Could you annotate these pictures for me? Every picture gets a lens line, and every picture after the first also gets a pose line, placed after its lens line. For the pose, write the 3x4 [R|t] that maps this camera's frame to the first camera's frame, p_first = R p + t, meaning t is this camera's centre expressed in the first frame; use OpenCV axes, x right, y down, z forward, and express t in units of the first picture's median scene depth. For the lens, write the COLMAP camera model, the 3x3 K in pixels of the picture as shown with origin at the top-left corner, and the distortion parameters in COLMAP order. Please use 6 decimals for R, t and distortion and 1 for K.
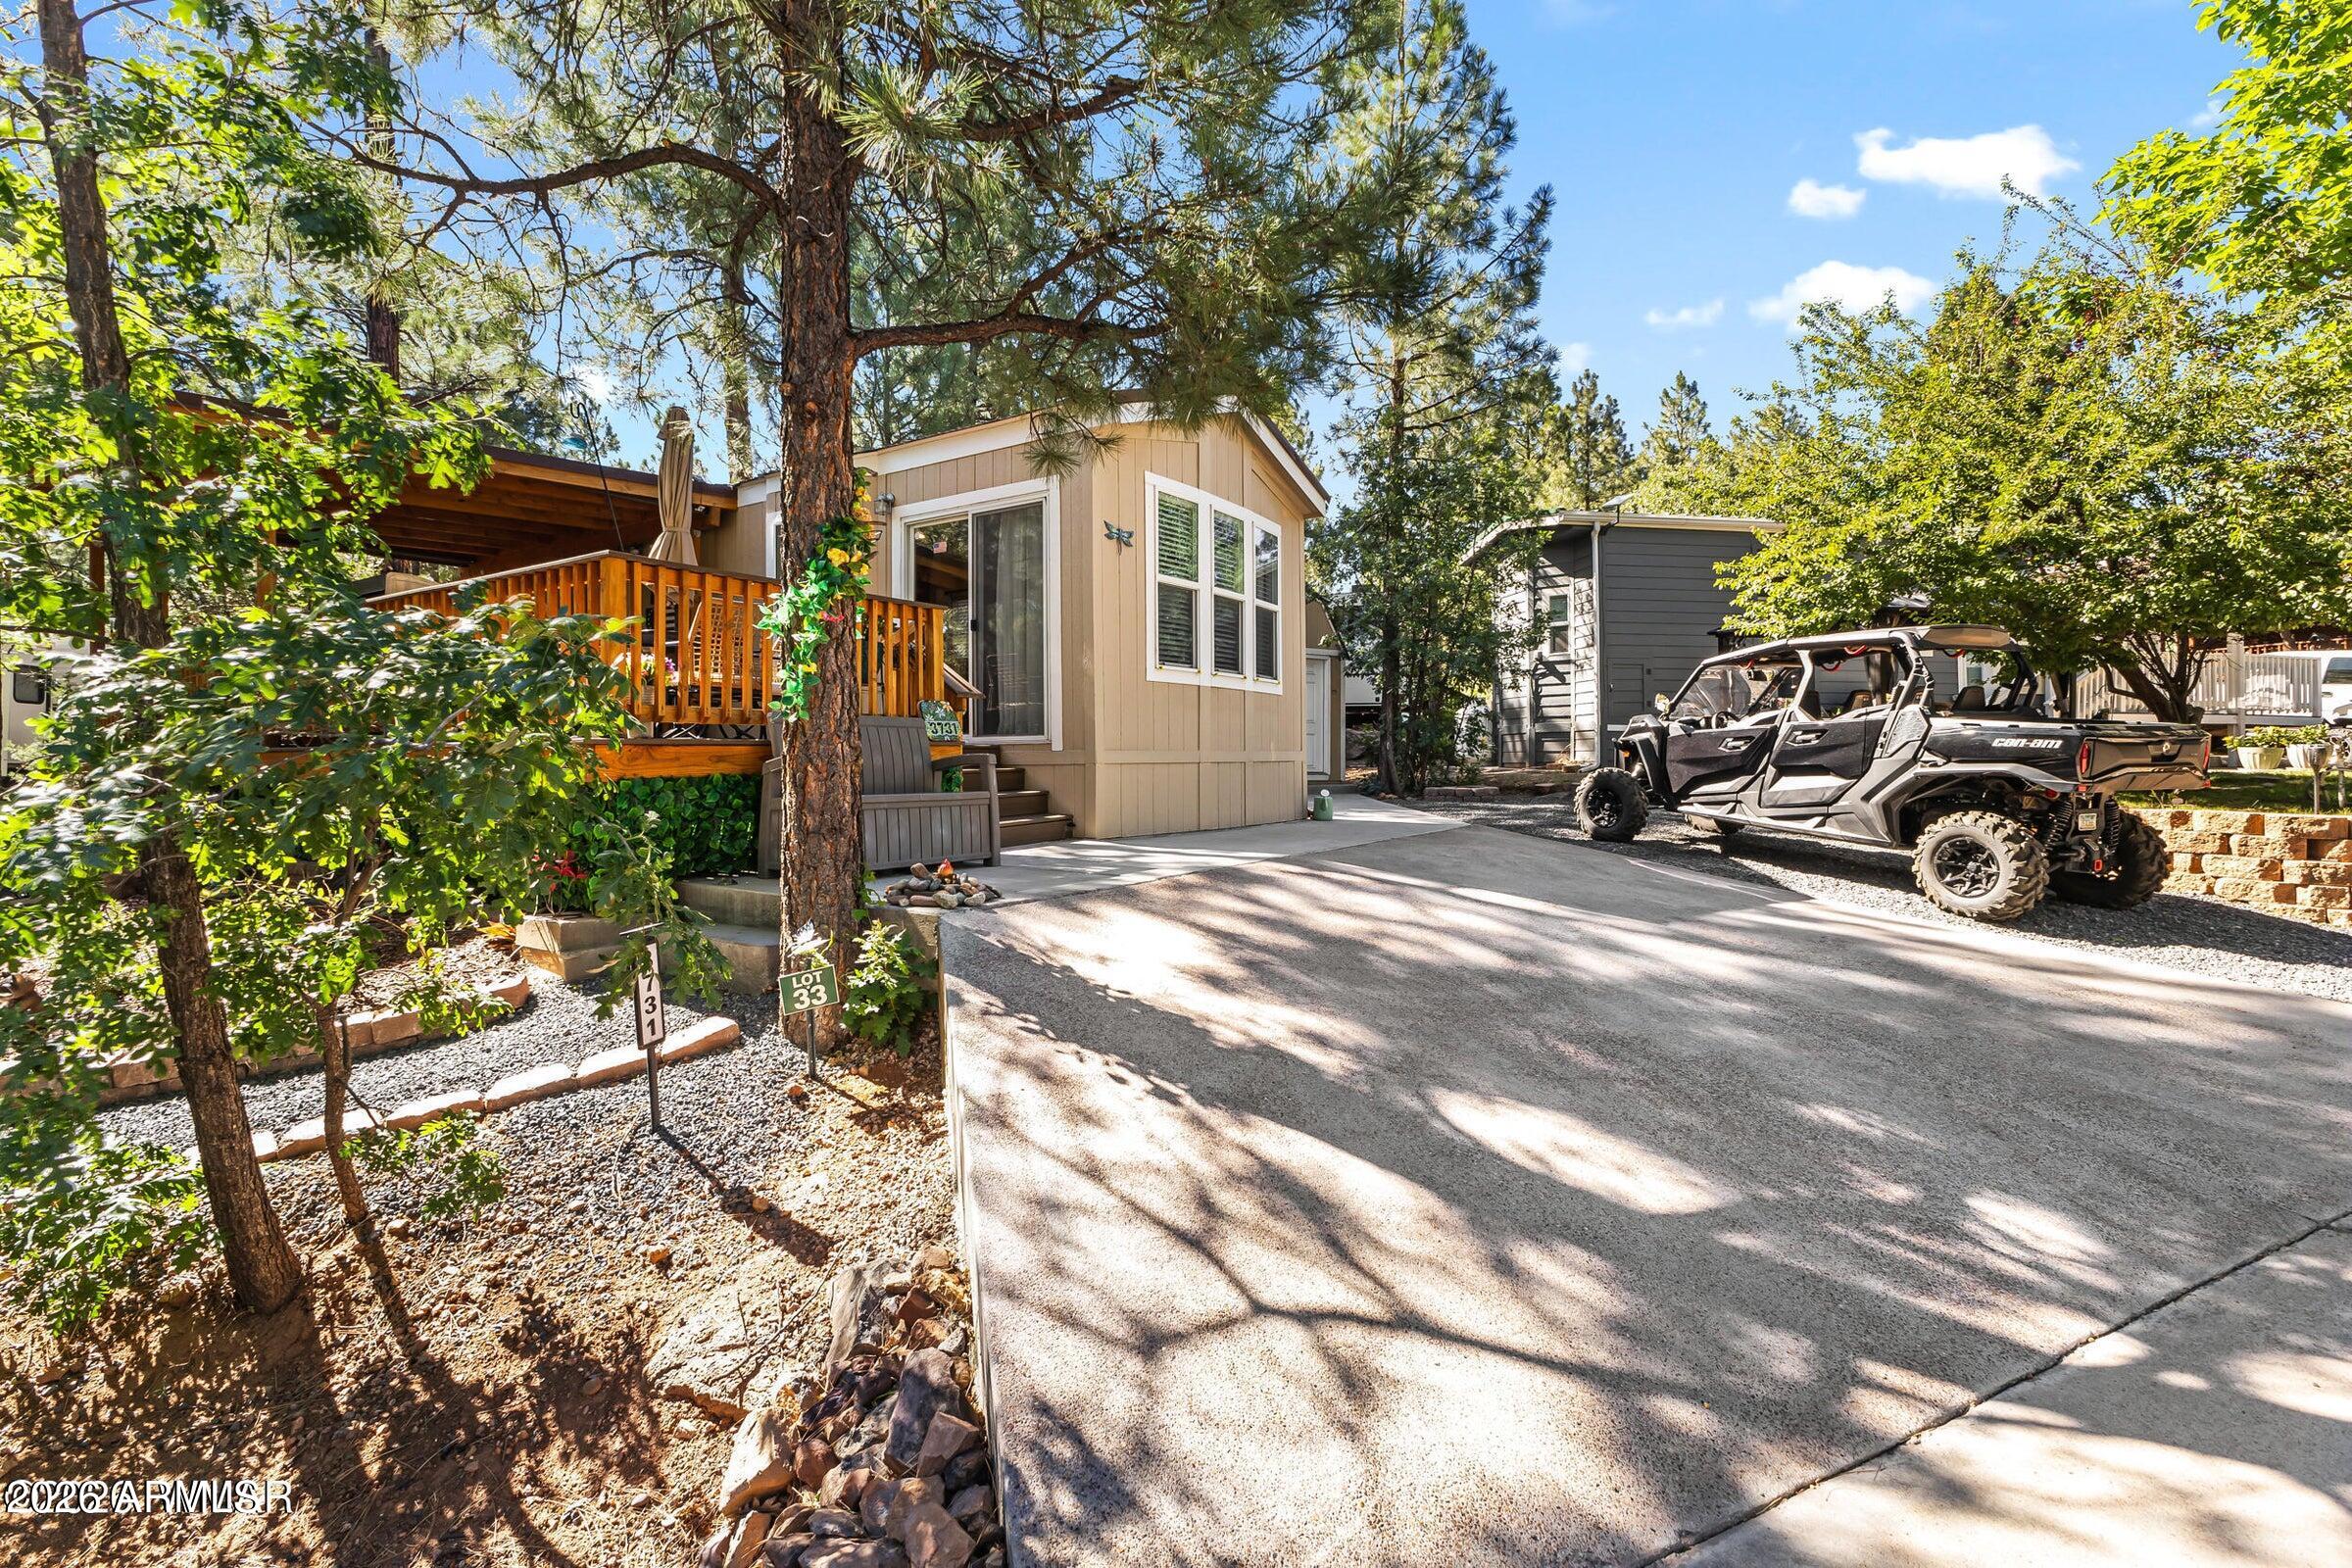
lens RADIAL K [[1034.1, 0, 1201.5], [0, 1034.1, 760.1], [0, 0, 1]] dist [0.010840, -0.000553]
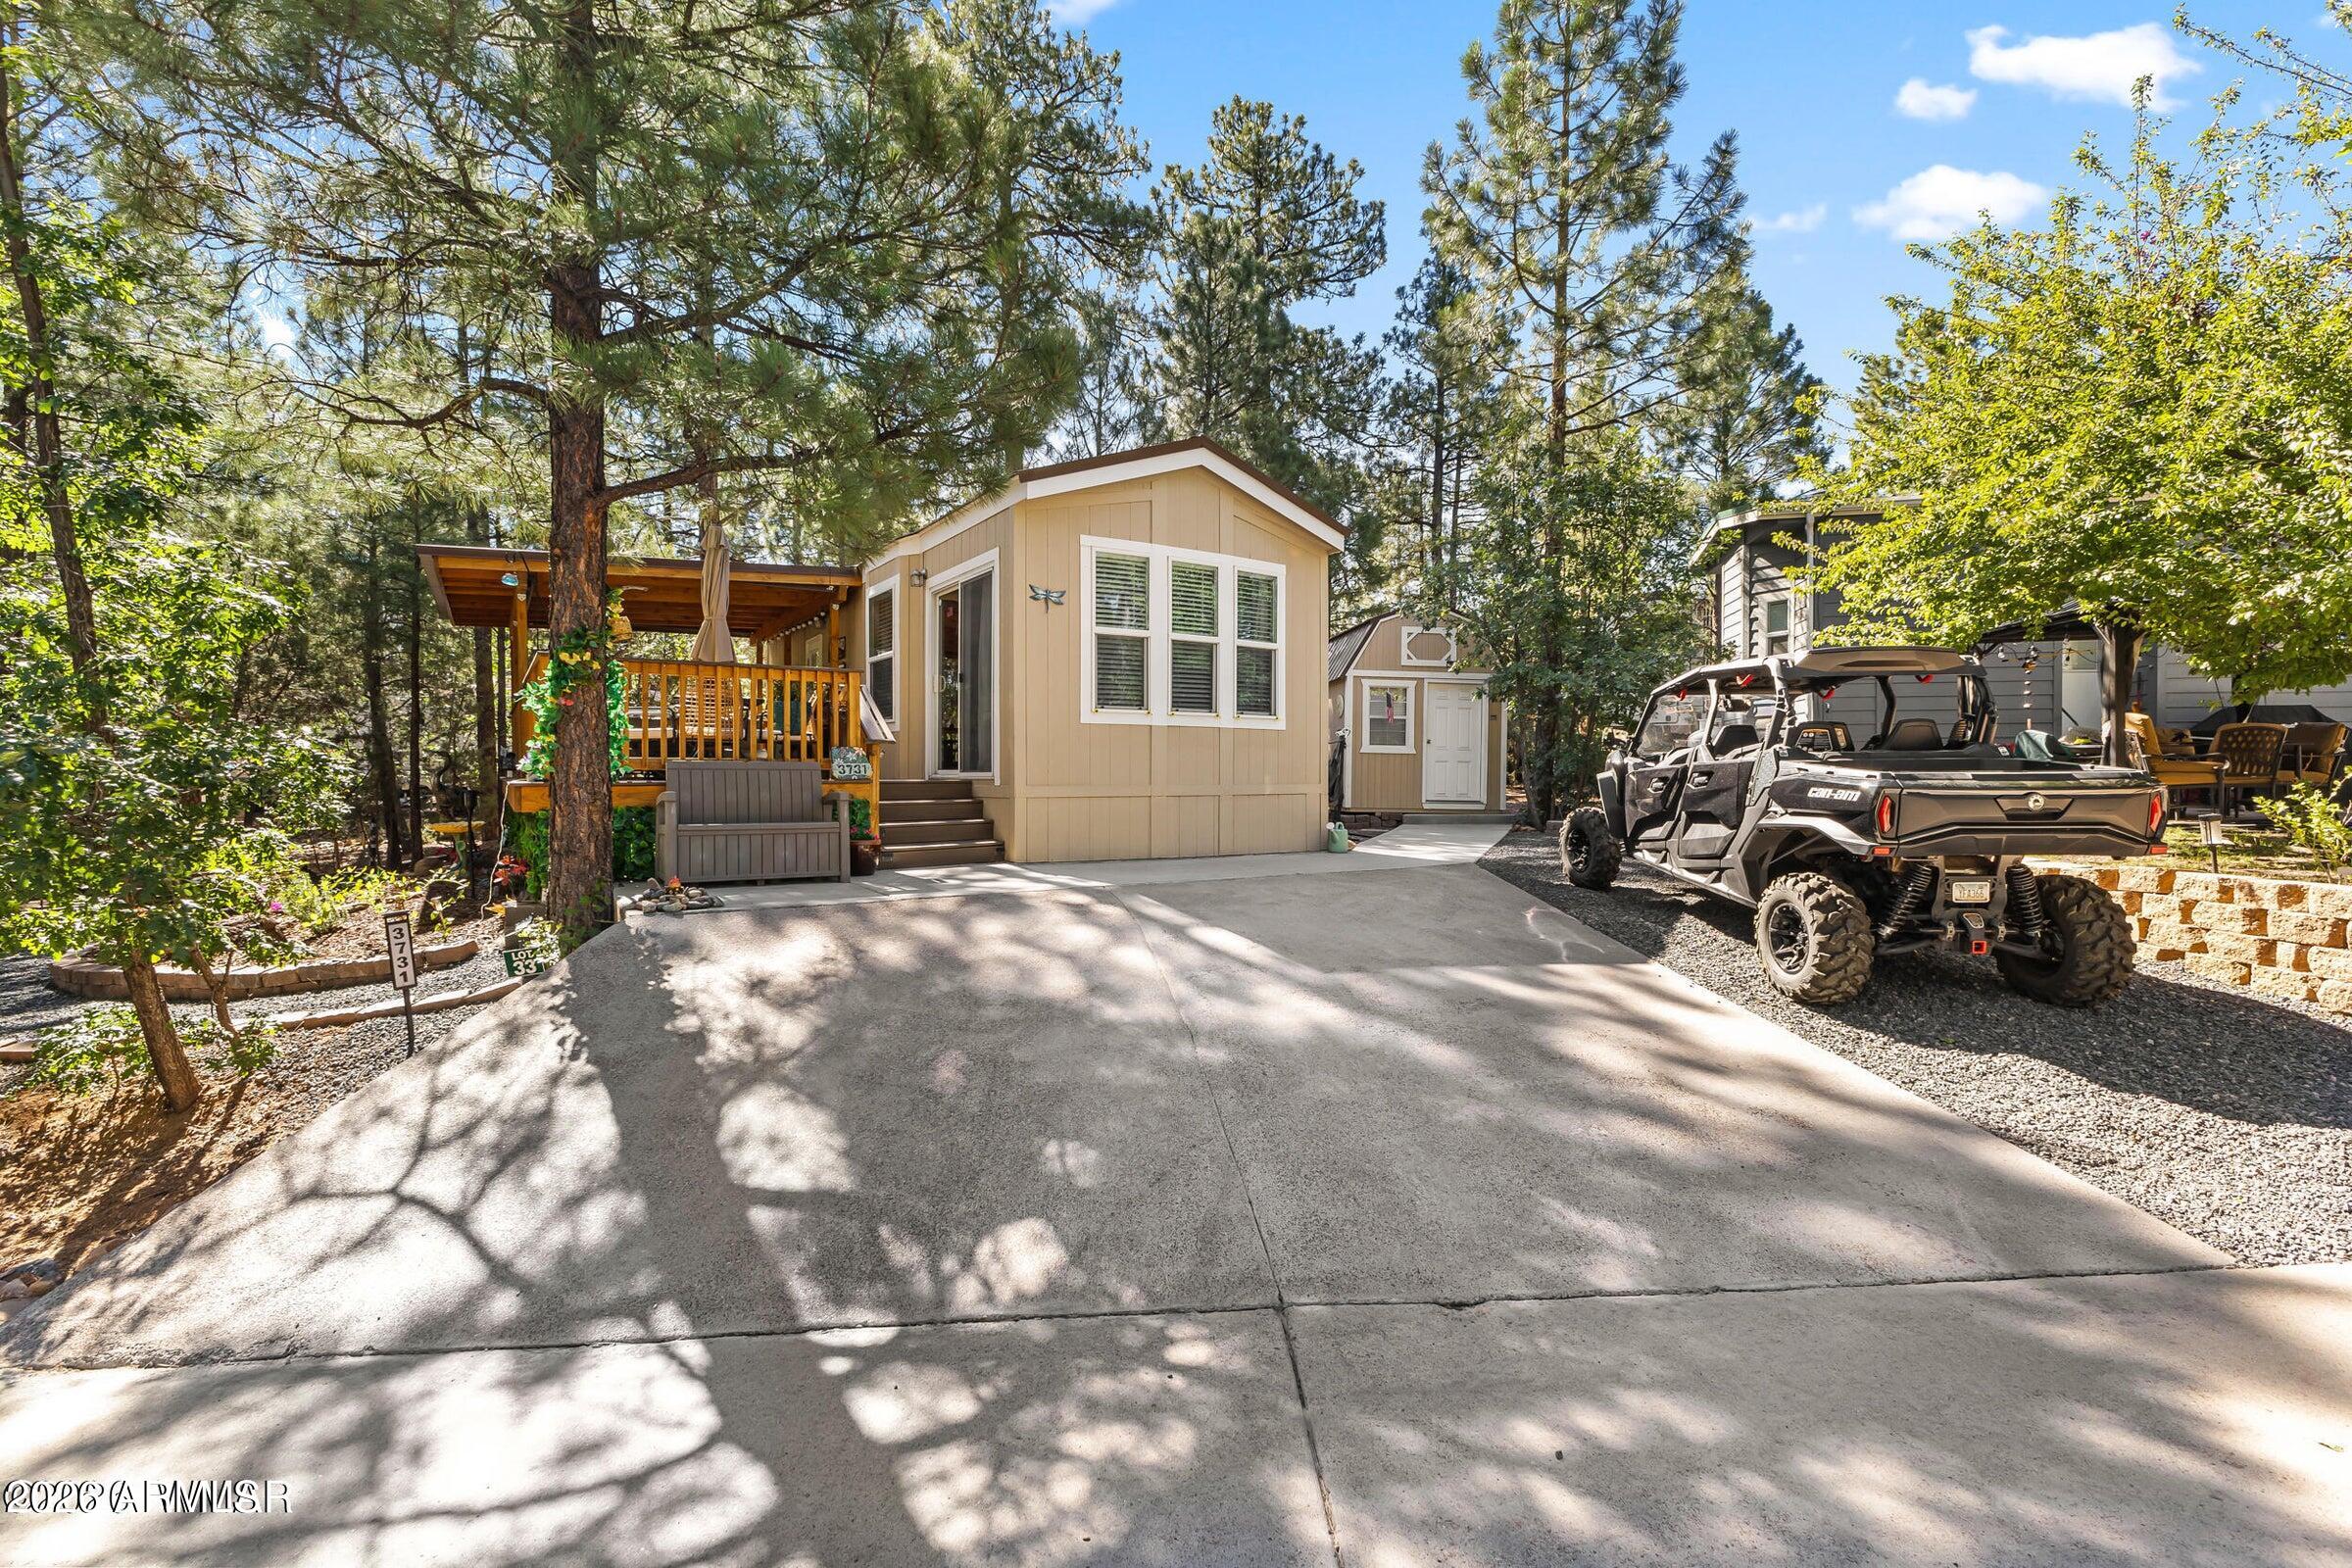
lens RADIAL K [[1034.1, 0, 1210.3], [0, 1034.1, 791.9], [0, 0, 1]] dist [0.010840, -0.000553]
pose [[0.917702, 0.012253, -0.397080, 0.538920], [-0.005861, 0.999833, 0.017306, -0.023794], [0.397226, -0.013554, 0.917621, 0.032542]]
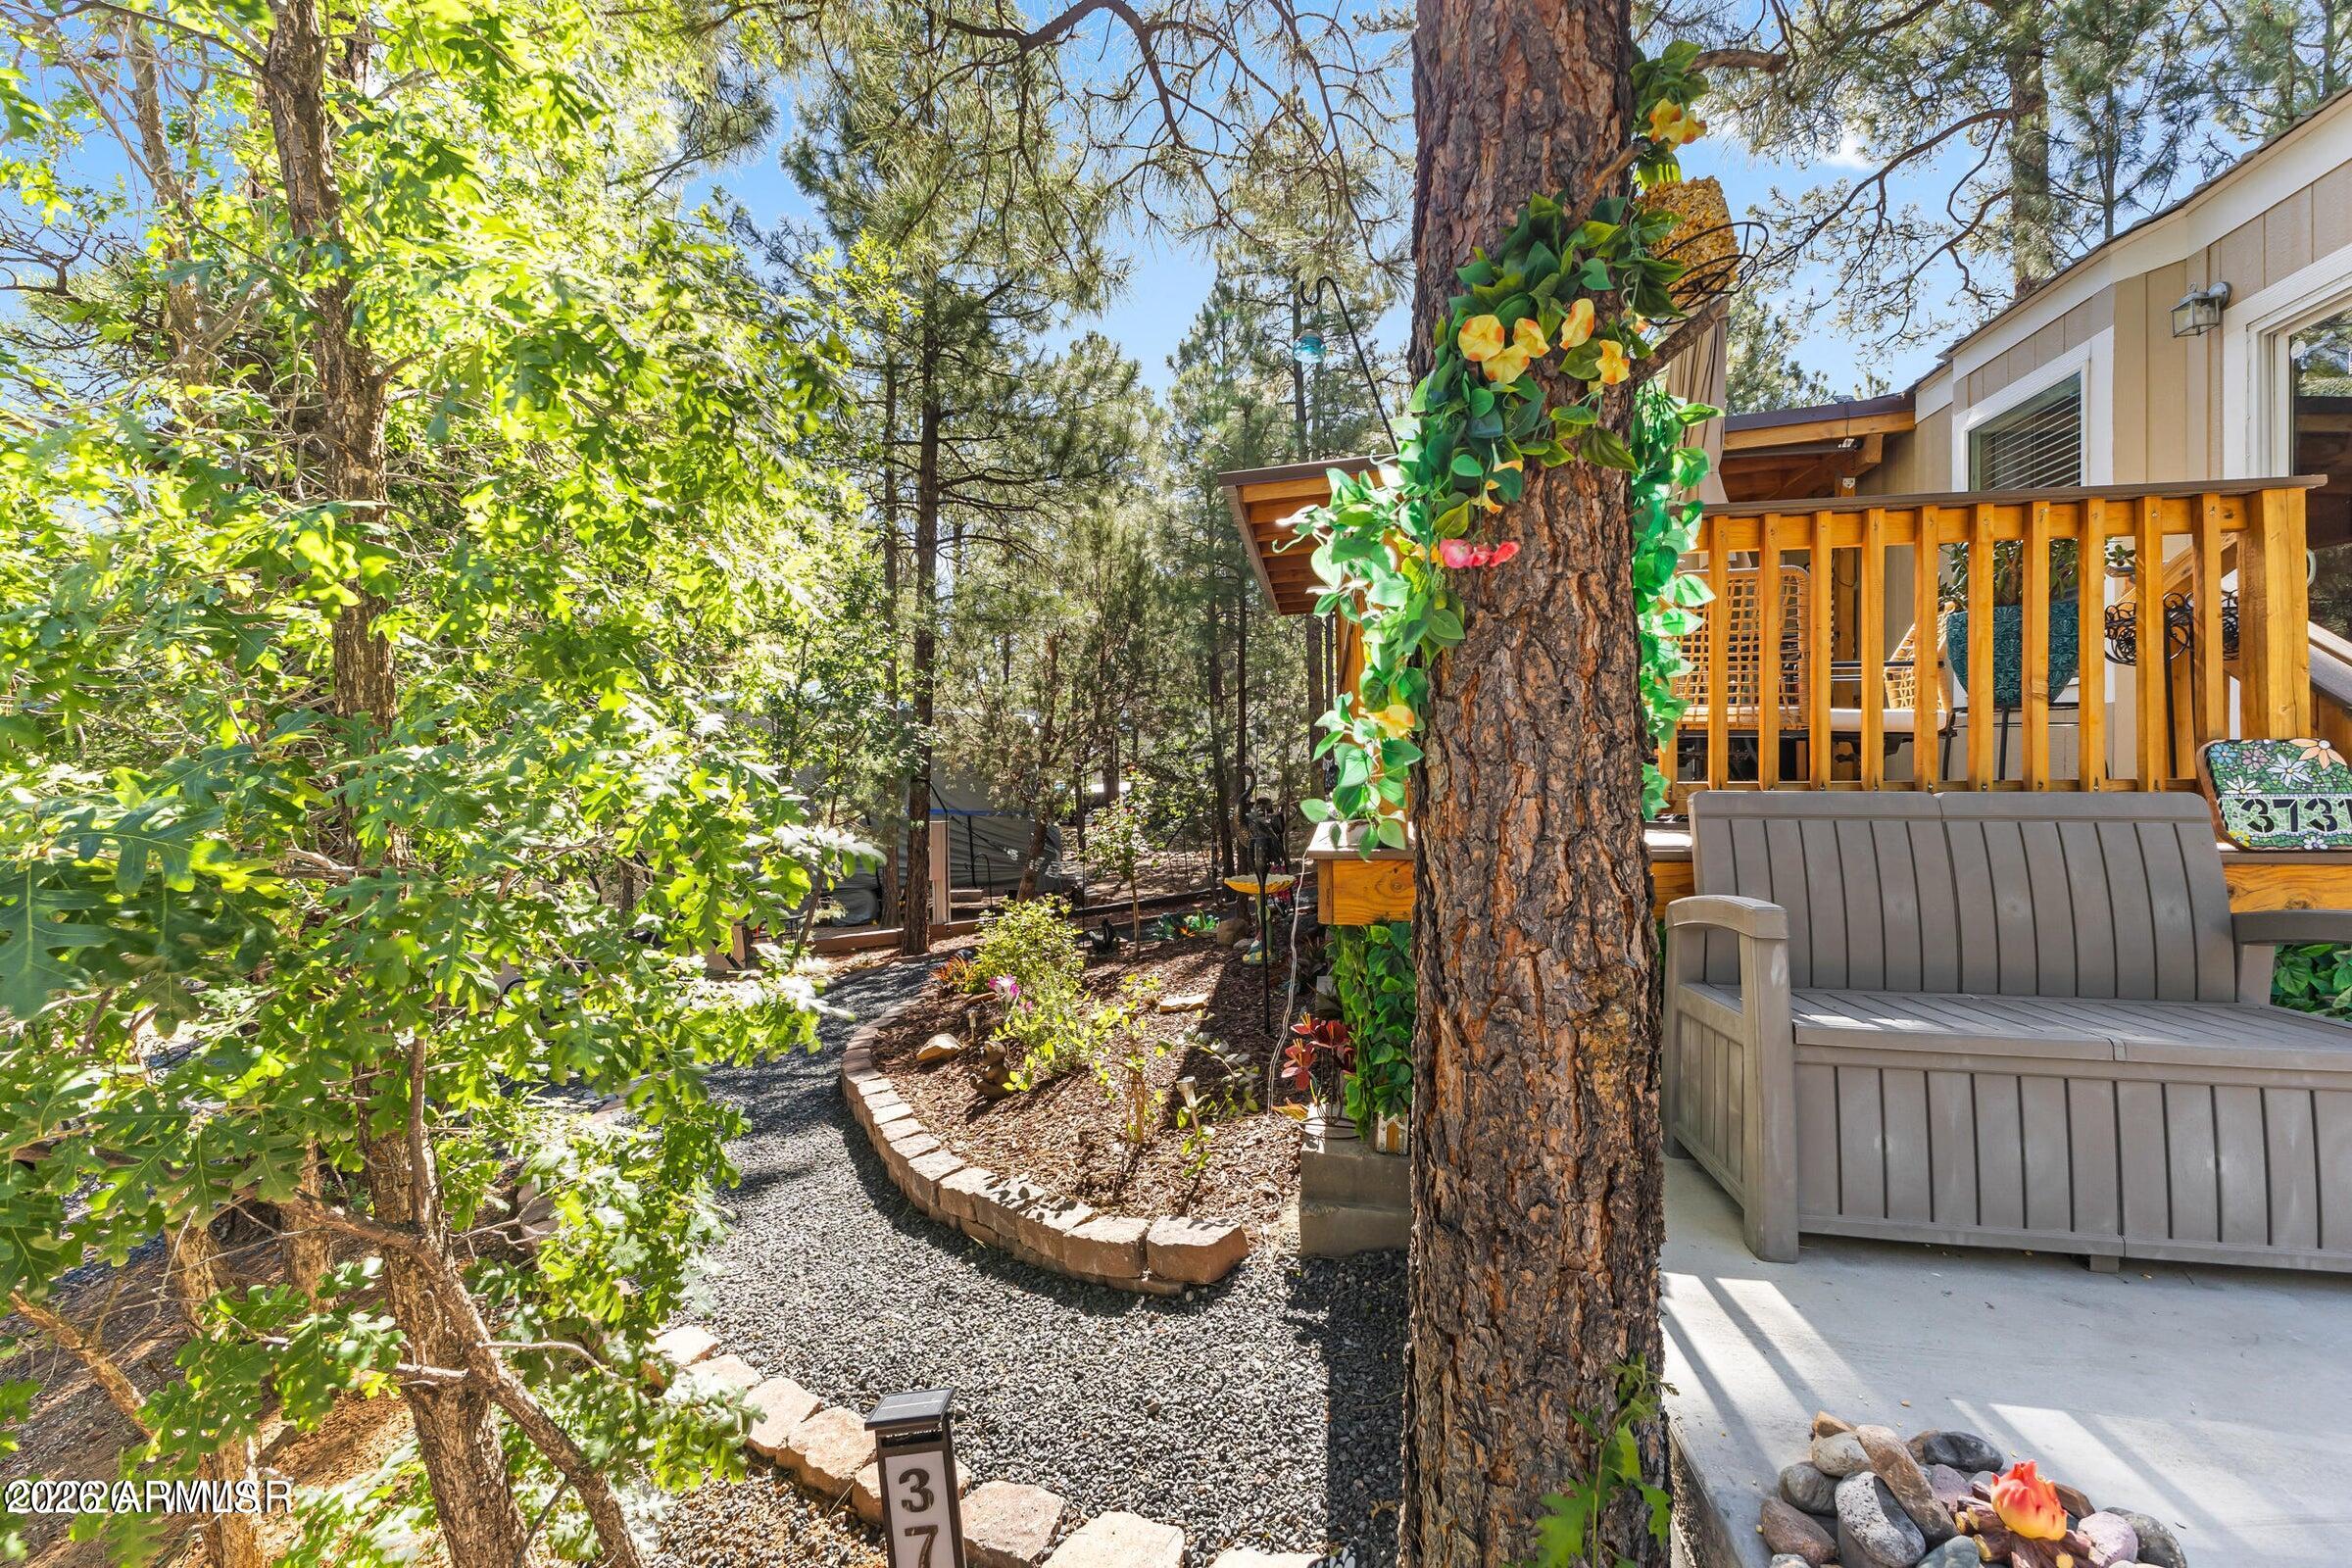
lens RADIAL K [[1034.1, 0, 1174.6], [0, 1034.1, 765.4], [0, 0, 1]] dist [0.010840, -0.000553]
pose [[0.394932, -0.010685, -0.918648, -0.062049], [-0.000847, 0.999928, -0.011994, -0.037212], [0.918710, 0.005515, 0.394894, 0.431437]]
